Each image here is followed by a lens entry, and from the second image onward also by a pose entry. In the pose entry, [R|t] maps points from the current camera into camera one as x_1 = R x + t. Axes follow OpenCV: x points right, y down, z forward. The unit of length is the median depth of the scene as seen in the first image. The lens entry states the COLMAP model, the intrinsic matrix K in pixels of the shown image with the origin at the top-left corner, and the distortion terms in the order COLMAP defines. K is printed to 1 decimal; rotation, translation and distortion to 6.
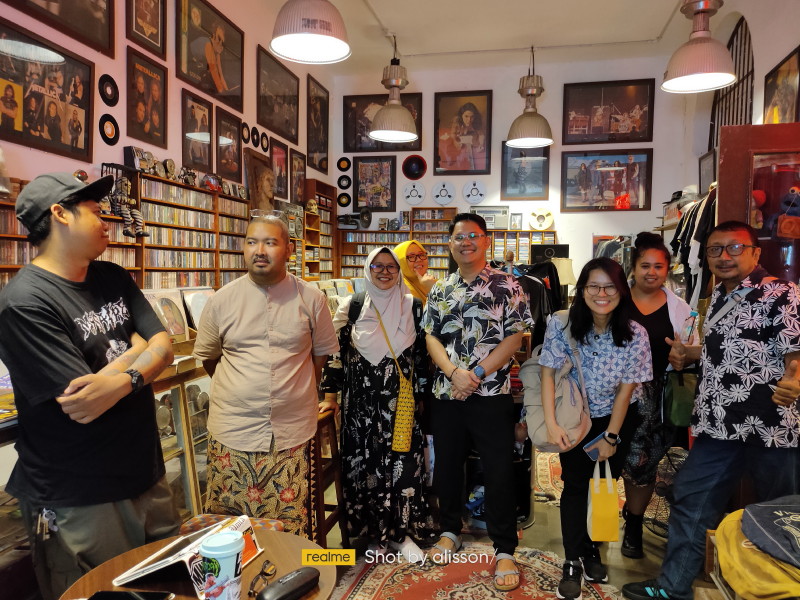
lens RADIAL K [[634.2, 0, 398.6], [0, 634.2, 299.9], [0, 0, 1]] dist [0.060903, 0.003037]
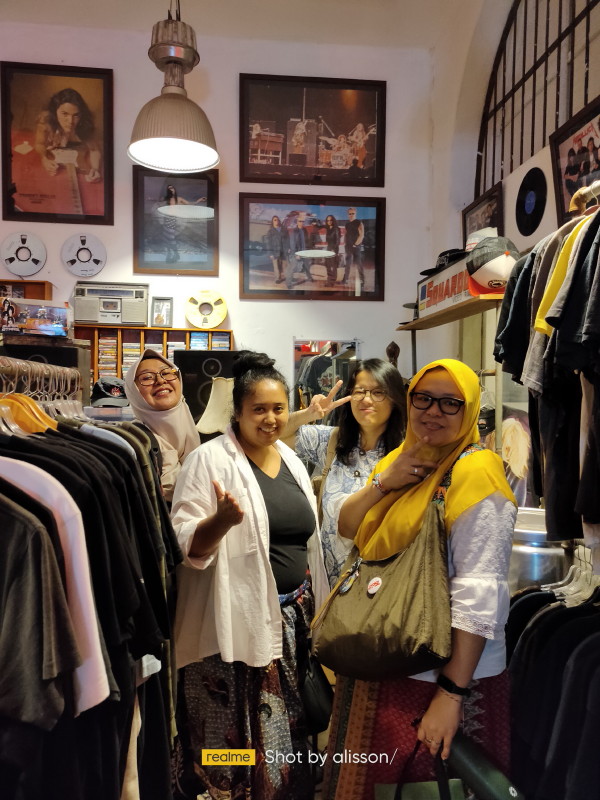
lens RADIAL K [[634.2, 0, 299.6], [0, 634.2, 402.3], [0, 0, 1]] dist [0.060903, 0.003037]
pose [[0.953041, -0.004918, 0.302801, 0.133490], [0.015153, 0.999390, -0.031462, -0.026531], [-0.302462, 0.034573, 0.952534, 0.448295]]
